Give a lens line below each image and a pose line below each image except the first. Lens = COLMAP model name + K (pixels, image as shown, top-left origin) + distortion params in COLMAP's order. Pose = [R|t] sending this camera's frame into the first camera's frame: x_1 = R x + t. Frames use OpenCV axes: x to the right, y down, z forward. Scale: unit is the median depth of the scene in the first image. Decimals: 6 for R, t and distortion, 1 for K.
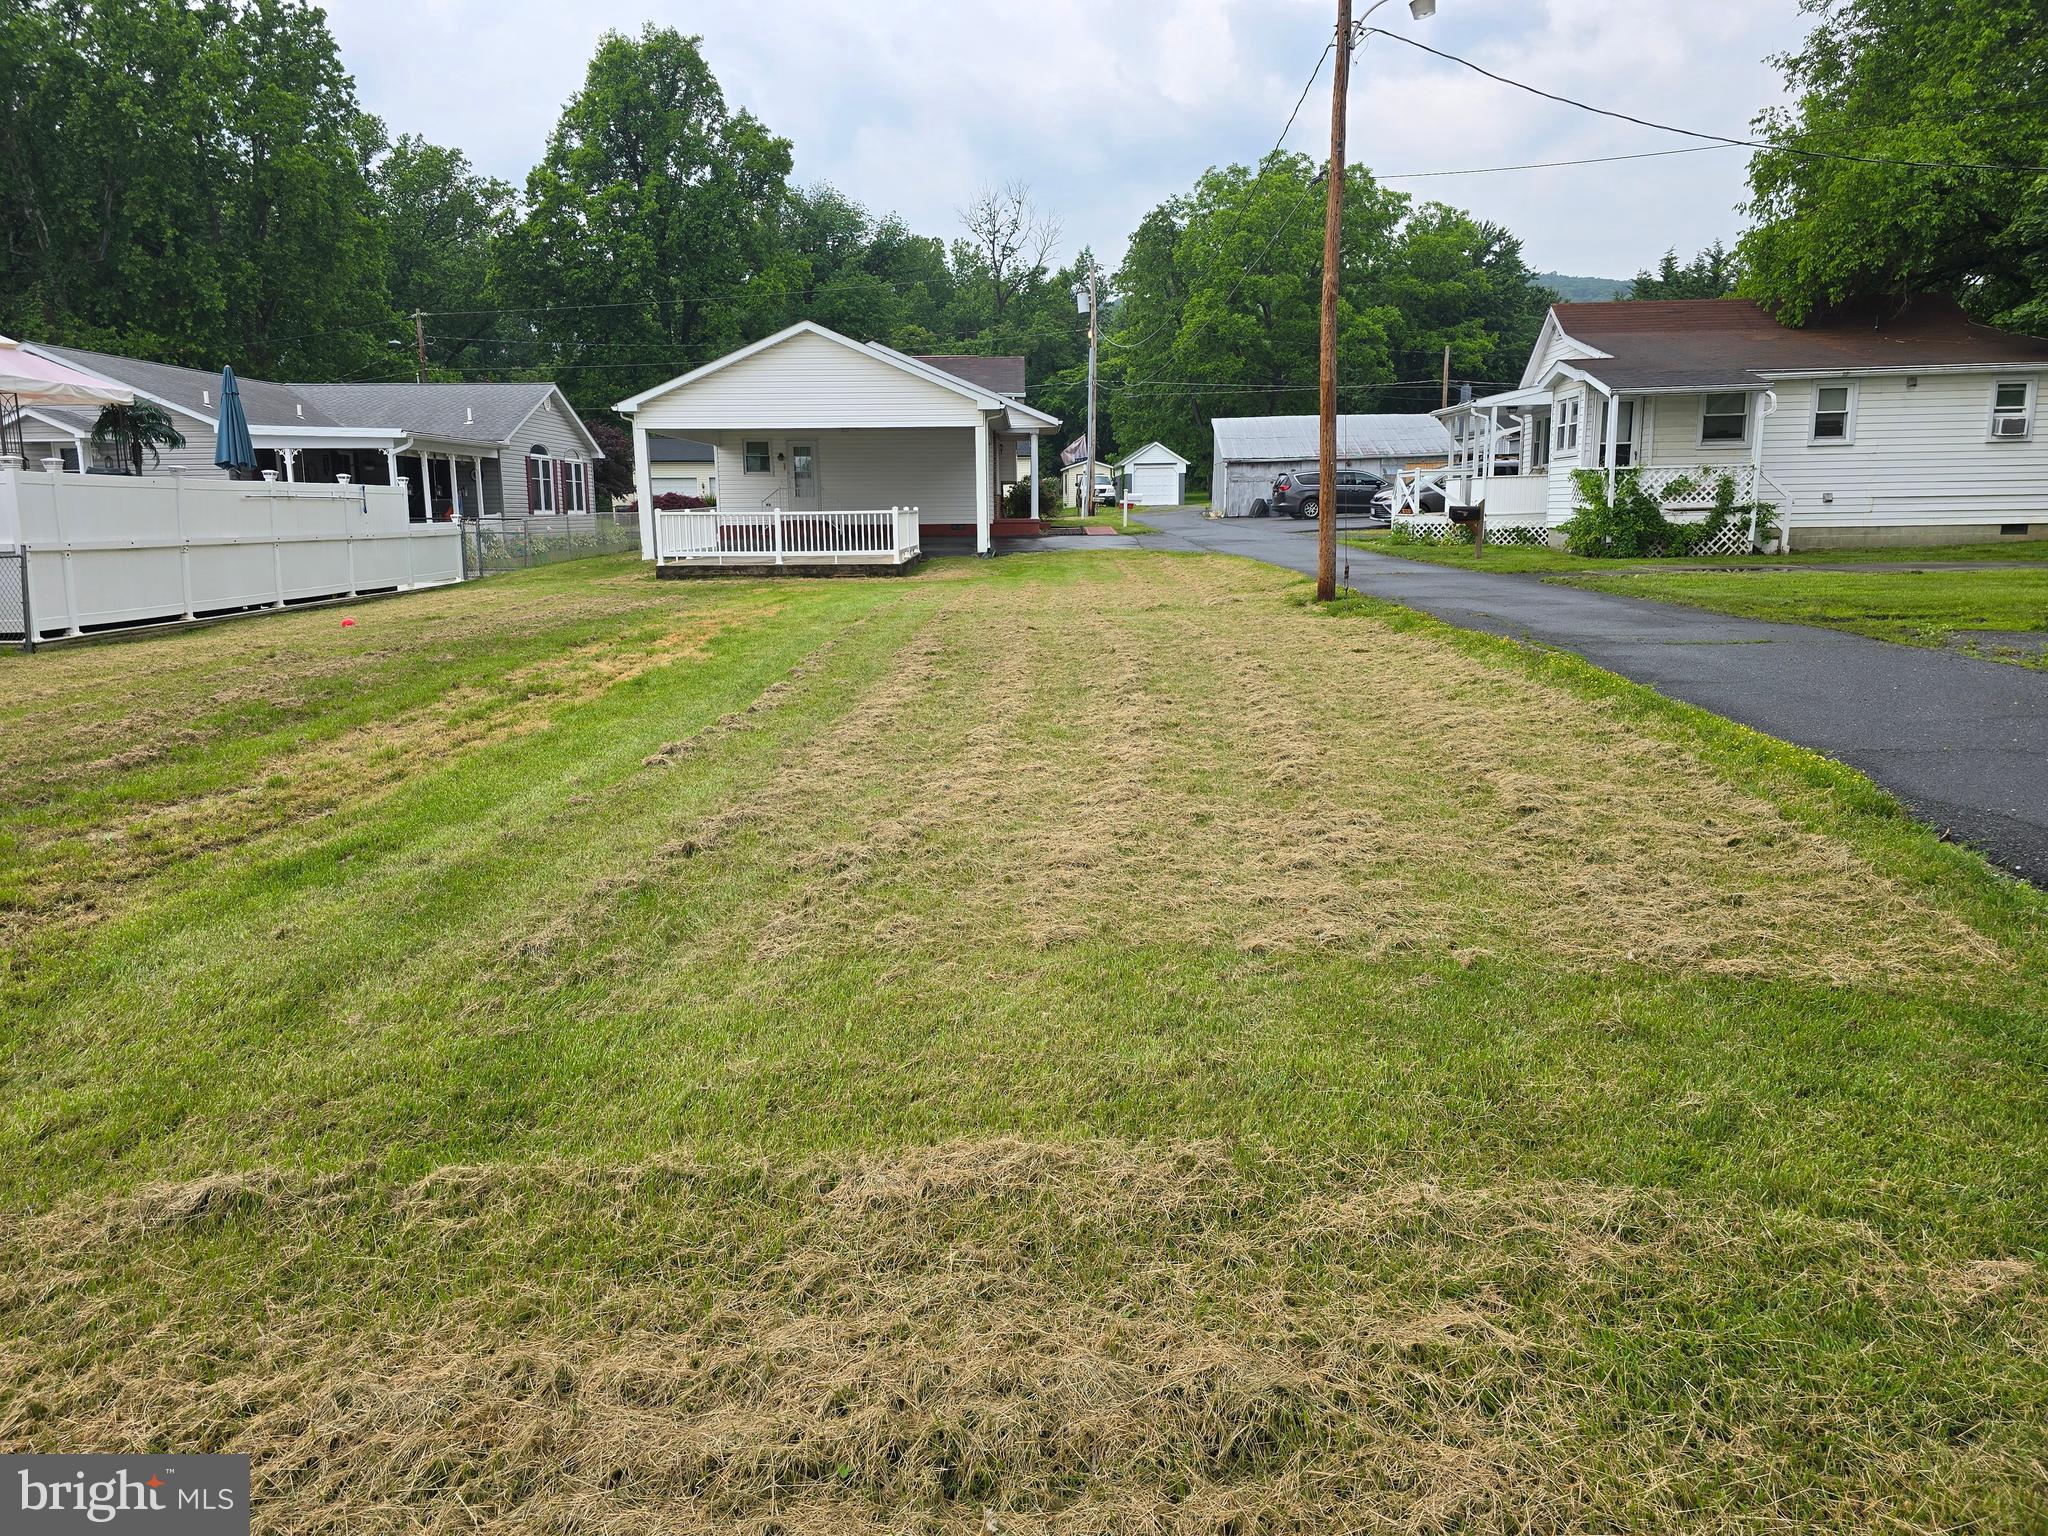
lens RADIAL K [[1373.3, 0, 1009.0], [0, 1373.3, 764.2], [0, 0, 1]] dist [0.076646, -0.092244]
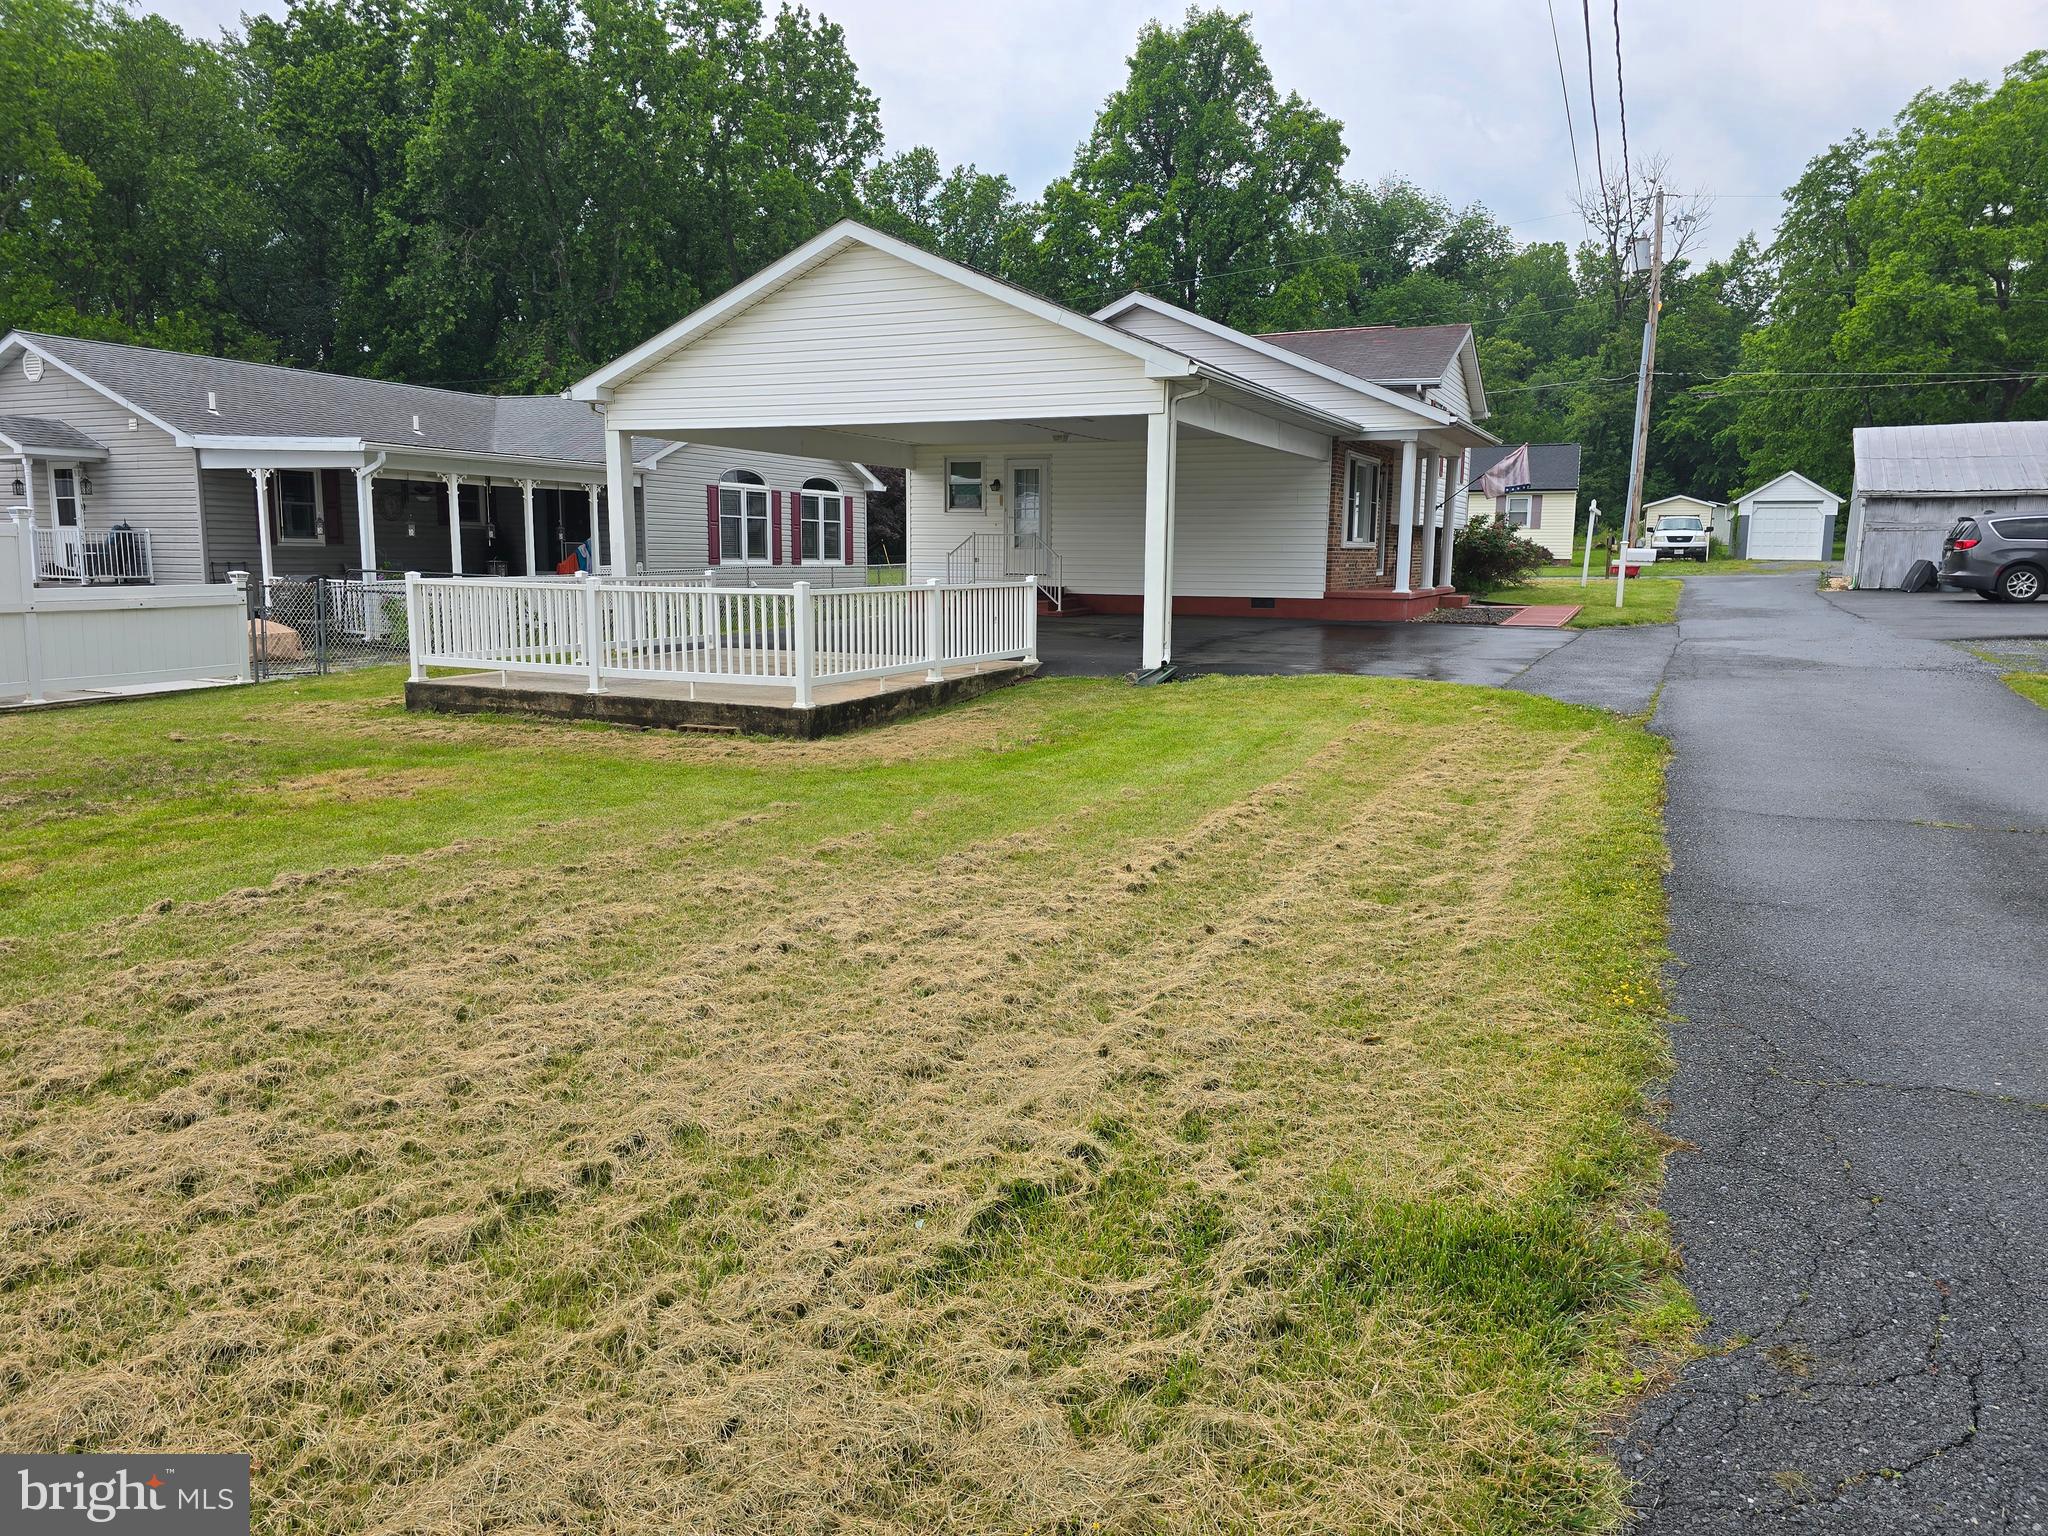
lens RADIAL K [[1360.7, 0, 1038.3], [0, 1360.7, 765.2], [0, 0, 1]] dist [0.056576, -0.050121]
pose [[0.909641, 0.085096, -0.406587, 0.053292], [-0.095542, 0.995411, -0.005418, -0.042116], [0.404260, 0.043775, 0.913596, 0.200102]]
